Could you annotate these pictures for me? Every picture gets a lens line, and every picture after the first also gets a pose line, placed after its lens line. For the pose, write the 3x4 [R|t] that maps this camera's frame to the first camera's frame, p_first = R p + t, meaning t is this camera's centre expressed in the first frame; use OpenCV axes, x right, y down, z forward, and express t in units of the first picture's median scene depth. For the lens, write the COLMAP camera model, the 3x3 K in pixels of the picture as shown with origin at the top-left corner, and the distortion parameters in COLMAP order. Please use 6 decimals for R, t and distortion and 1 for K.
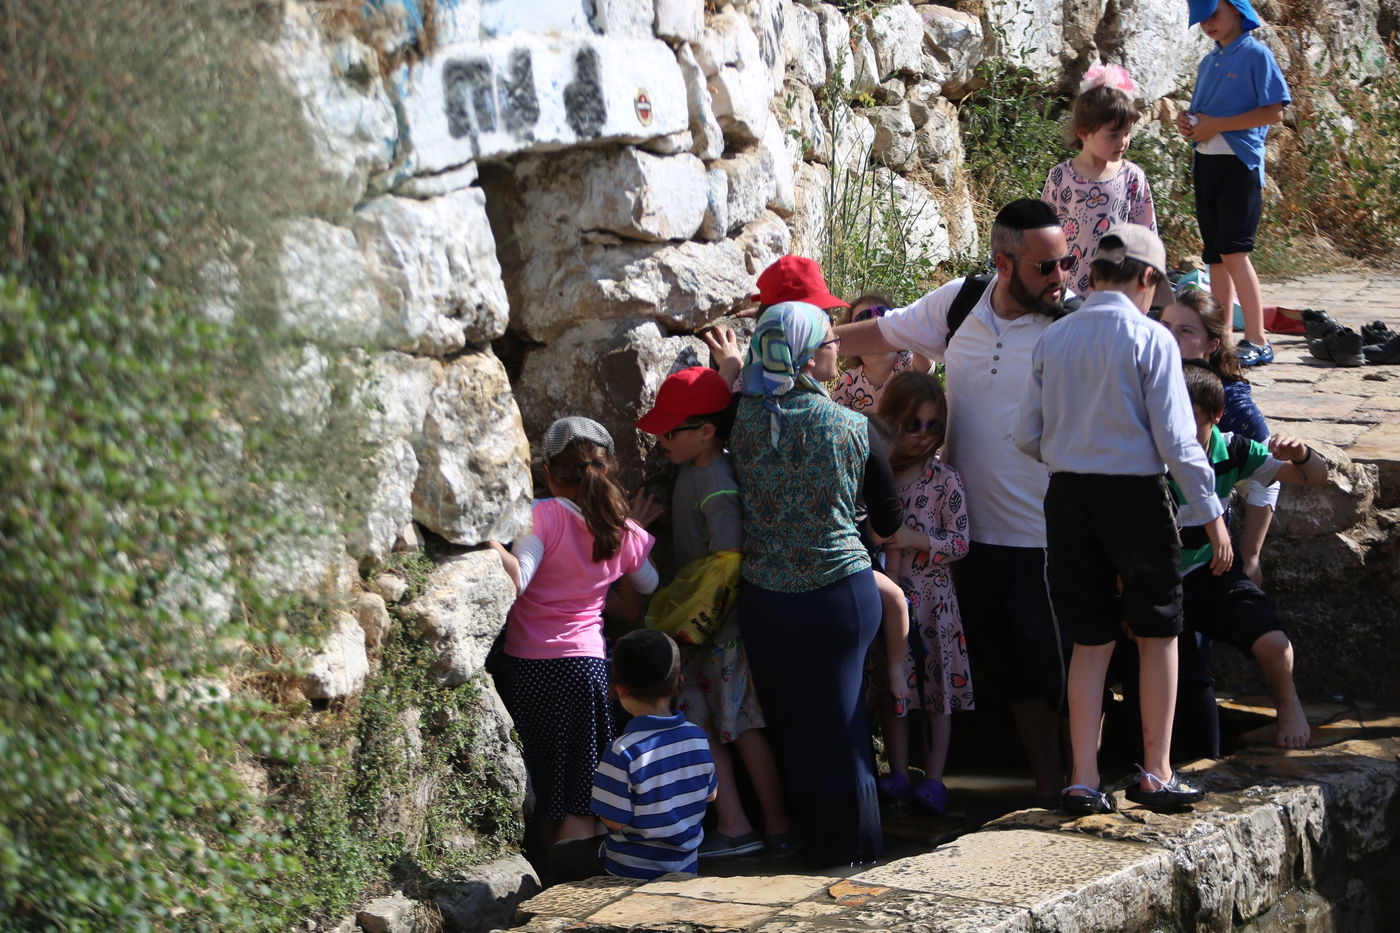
lens RADIAL K [[4013.2, 0, 698.8], [0, 4013.2, 459.0], [0, 0, 1]] dist [-0.065408, 0.000000]
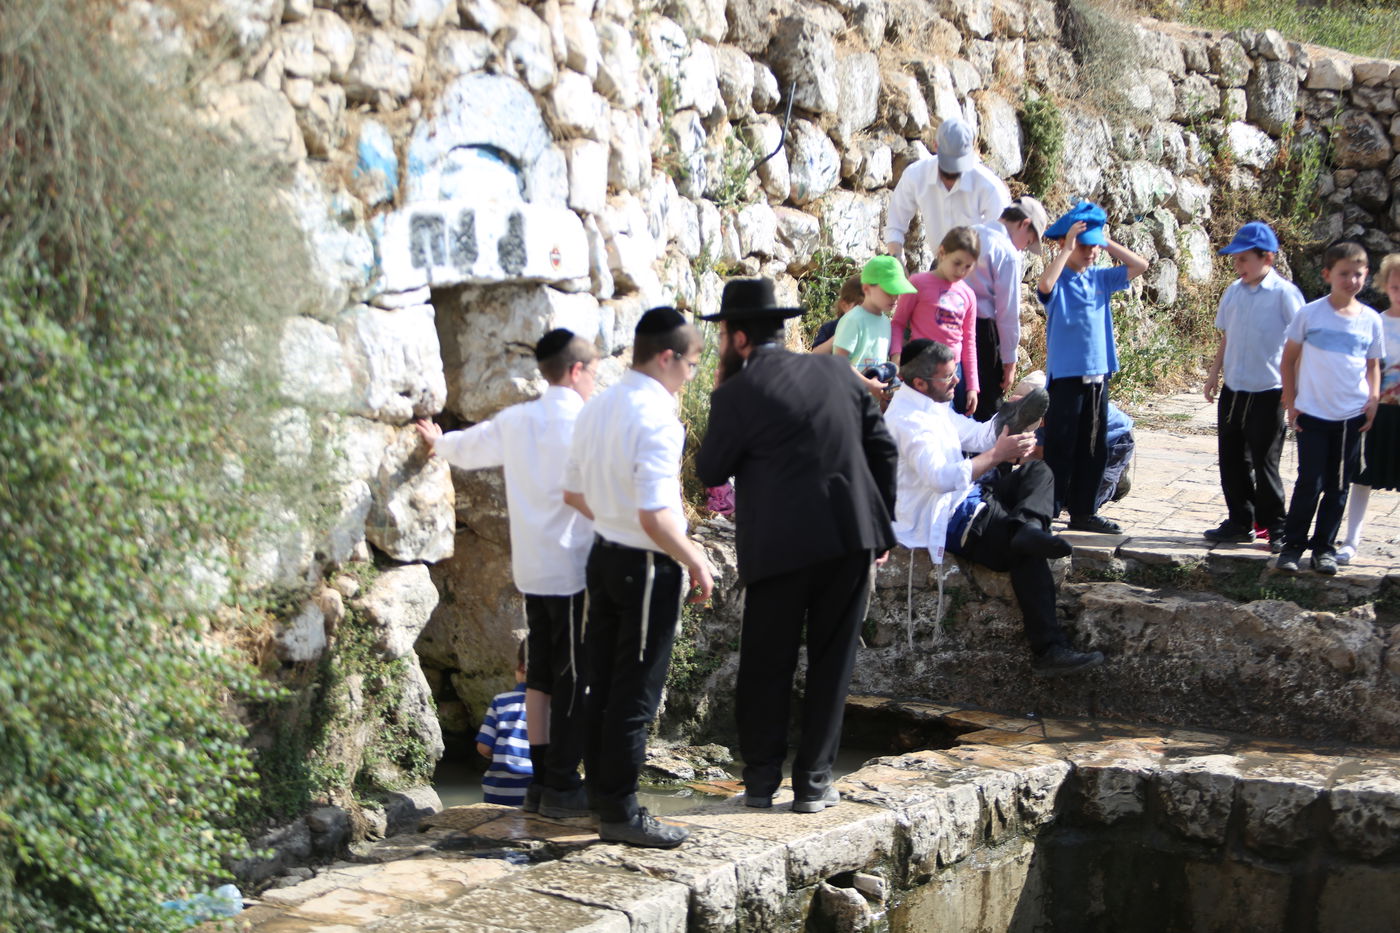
lens RADIAL K [[2931.8, 0, 698.8], [0, 2931.8, 472.2], [0, 0, 1]] dist [-0.268020, 0.000000]
pose [[0.997716, 0.064395, 0.020398, 0.021299], [-0.063831, 0.997591, -0.027174, 0.011839], [-0.022098, 0.025810, 0.999423, -0.015093]]
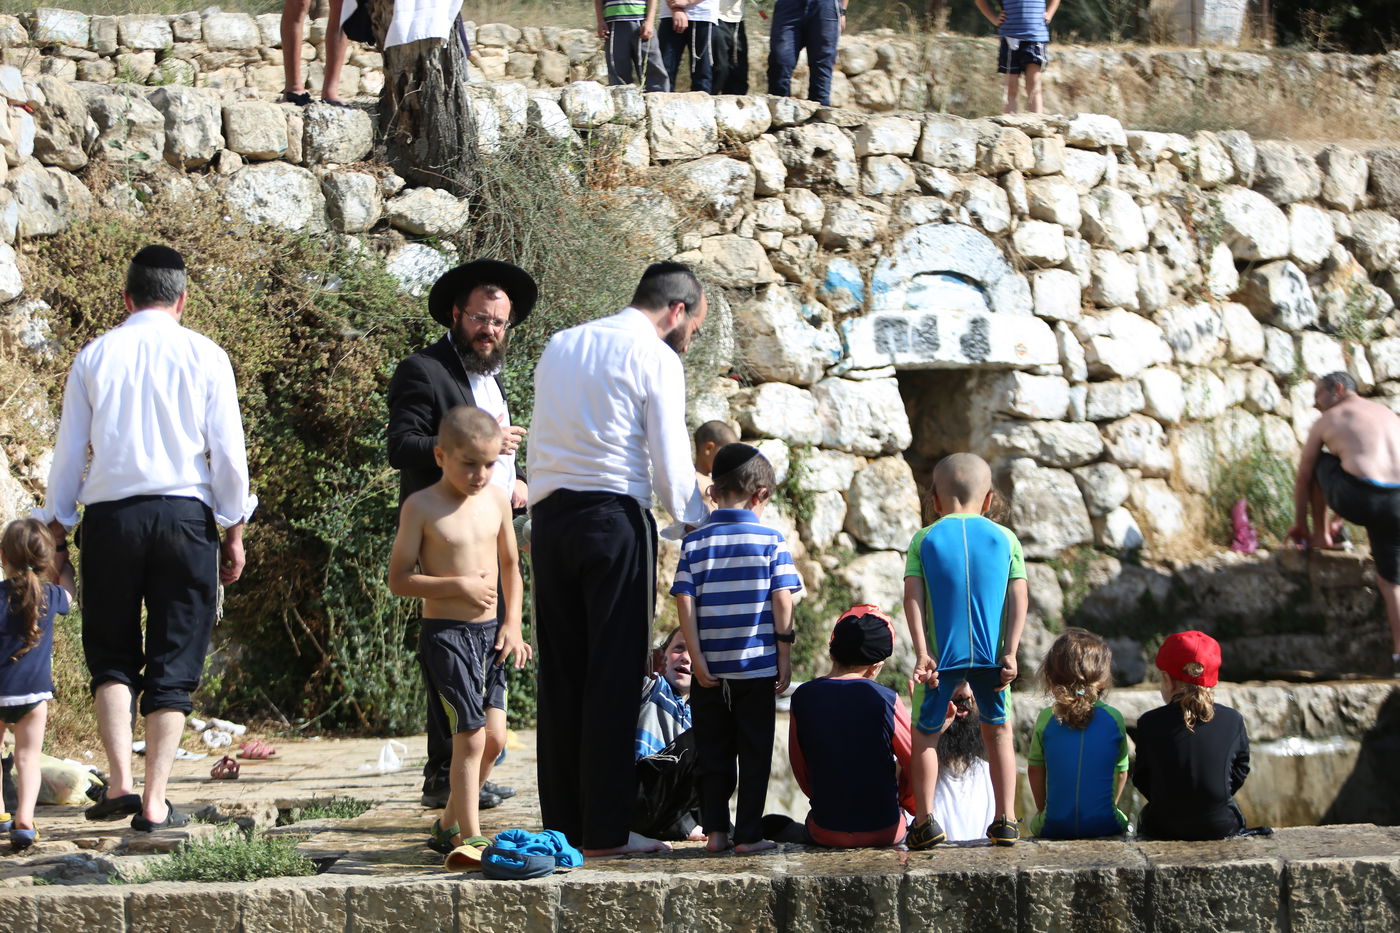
lens RADIAL K [[4013.2, 0, 699.9], [0, 4013.2, 465.6], [0, 0, 1]] dist [-0.065408, 0.000000]
pose [[0.894263, -0.018230, -0.447171, 0.781285], [-0.048858, 0.989221, -0.138035, 0.267961], [0.444867, 0.145288, 0.883733, -0.870421]]
